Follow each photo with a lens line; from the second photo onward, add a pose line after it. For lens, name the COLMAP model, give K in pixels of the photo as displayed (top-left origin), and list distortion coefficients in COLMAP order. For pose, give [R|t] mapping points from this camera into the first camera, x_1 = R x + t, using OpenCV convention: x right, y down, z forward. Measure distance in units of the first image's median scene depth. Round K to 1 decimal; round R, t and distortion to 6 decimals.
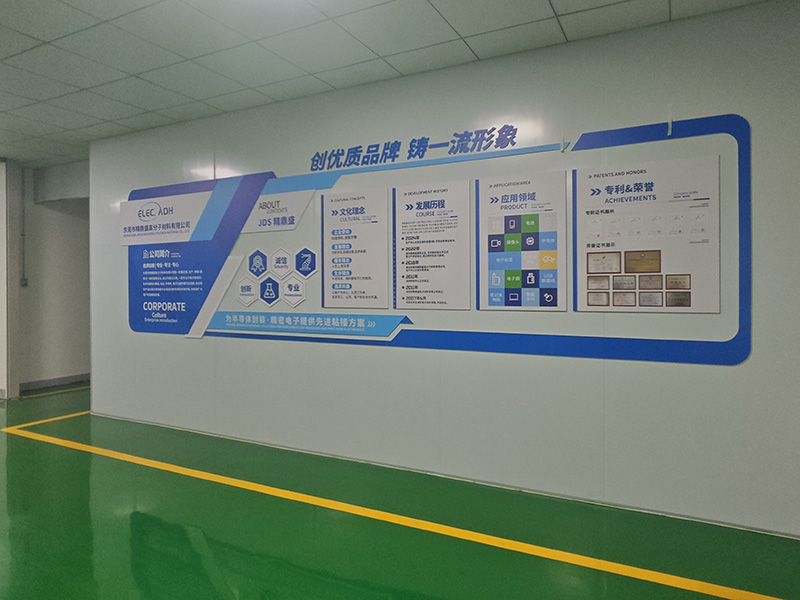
lens RADIAL K [[536.6, 0, 400.1], [0, 536.6, 296.0], [0, 0, 1]] dist [-0.012659, 0.000818]
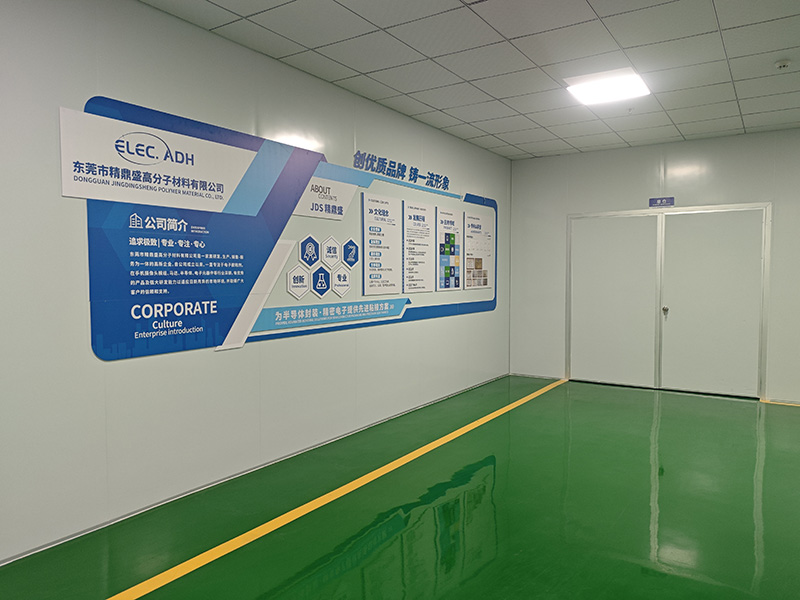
lens RADIAL K [[580.4, 0, 403.2], [0, 580.4, 301.9], [0, 0, 1]] dist [0.021974, -0.022555]
pose [[0.089534, -0.055702, 0.994425, -1.300194], [0.002182, 0.998443, 0.055731, -0.031523], [-0.995981, -0.002820, 0.089517, 0.797740]]
